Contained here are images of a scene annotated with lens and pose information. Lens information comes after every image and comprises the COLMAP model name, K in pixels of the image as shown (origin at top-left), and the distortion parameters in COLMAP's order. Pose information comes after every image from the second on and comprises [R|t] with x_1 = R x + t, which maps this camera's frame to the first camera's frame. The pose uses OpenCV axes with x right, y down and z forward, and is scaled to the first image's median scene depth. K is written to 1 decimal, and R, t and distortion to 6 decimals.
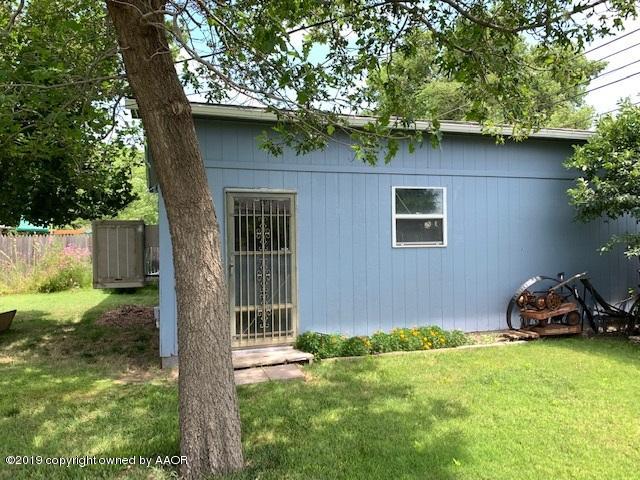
lens RADIAL K [[490.2, 0, 320.8], [0, 490.2, 237.3], [0, 0, 1]] dist [0.017414, -0.007932]
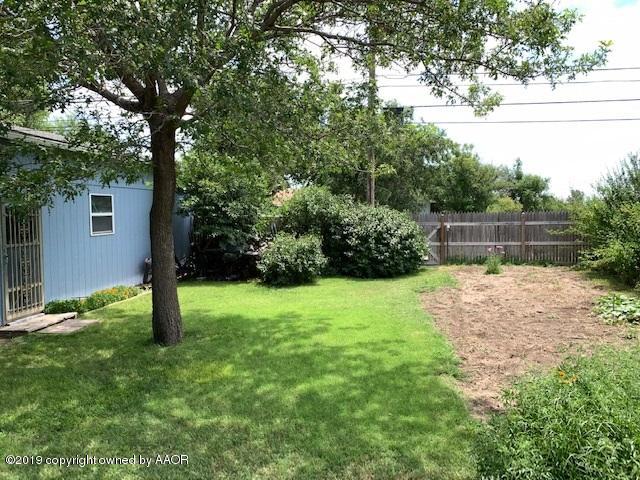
lens RADIAL K [[490.2, 0, 320.5], [0, 490.2, 239.8], [0, 0, 1]] dist [0.017414, -0.007932]
pose [[0.426876, -0.053703, 0.902714, -0.944253], [0.009970, 0.998454, 0.054684, -0.043670], [-0.904255, -0.014344, 0.426752, -0.260391]]
